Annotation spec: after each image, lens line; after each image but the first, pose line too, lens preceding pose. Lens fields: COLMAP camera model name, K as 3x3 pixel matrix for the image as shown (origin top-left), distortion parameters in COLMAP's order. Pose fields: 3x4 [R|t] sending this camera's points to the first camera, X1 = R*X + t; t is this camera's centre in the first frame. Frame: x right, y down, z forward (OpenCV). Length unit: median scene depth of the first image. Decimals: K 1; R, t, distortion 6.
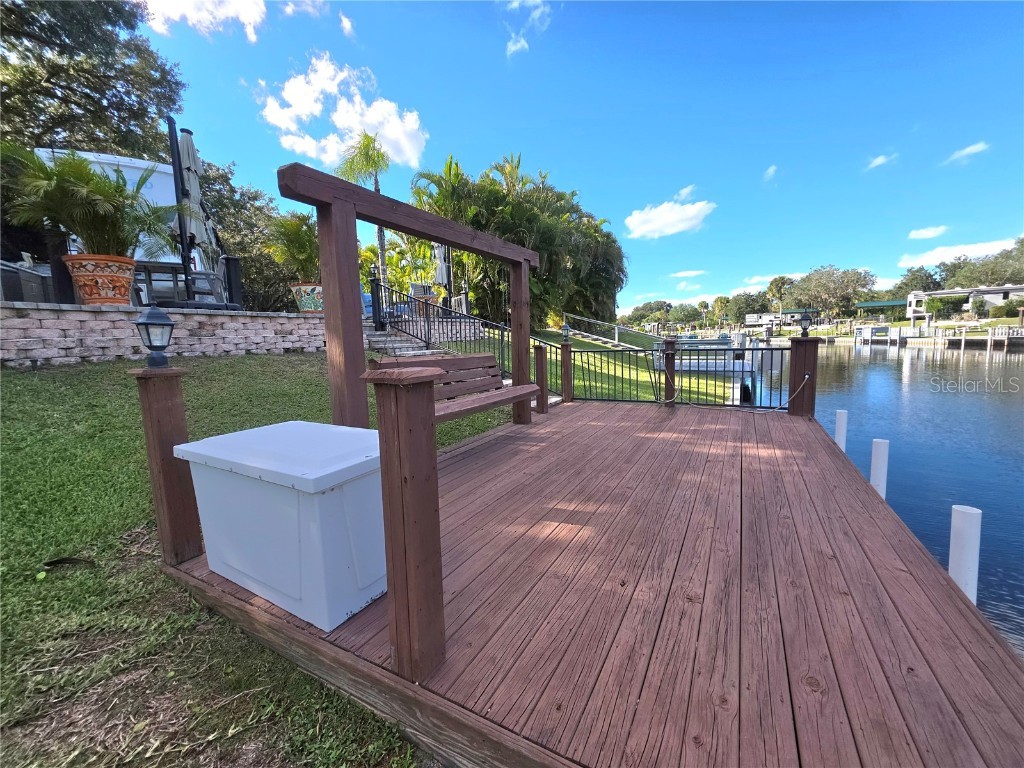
lens RADIAL K [[407.6, 0, 512.0], [0, 407.6, 384.0], [0, 0, 1]] dist [0.004904, 0.000380]
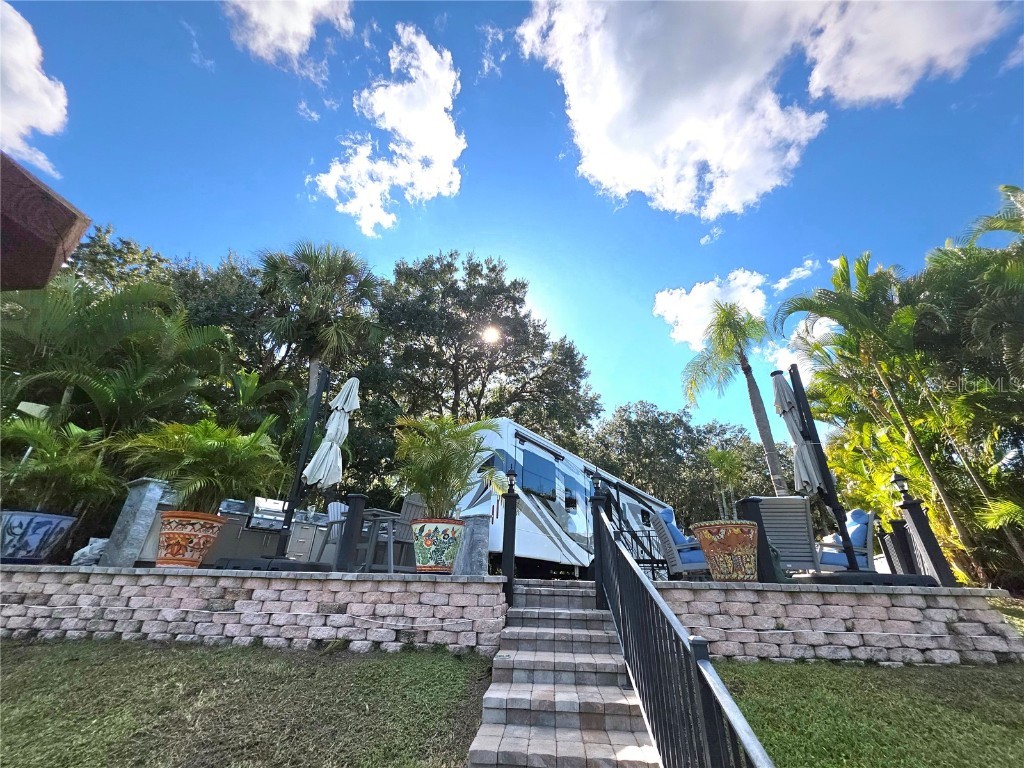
lens RADIAL K [[407.6, 0, 512.0], [0, 407.6, 384.0], [0, 0, 1]] dist [0.004904, 0.000380]
pose [[0.397873, -0.367445, -0.840643, 0.295490], [-0.140909, 0.880945, -0.451753, -0.305015], [0.906555, 0.298195, 0.298728, 1.607287]]
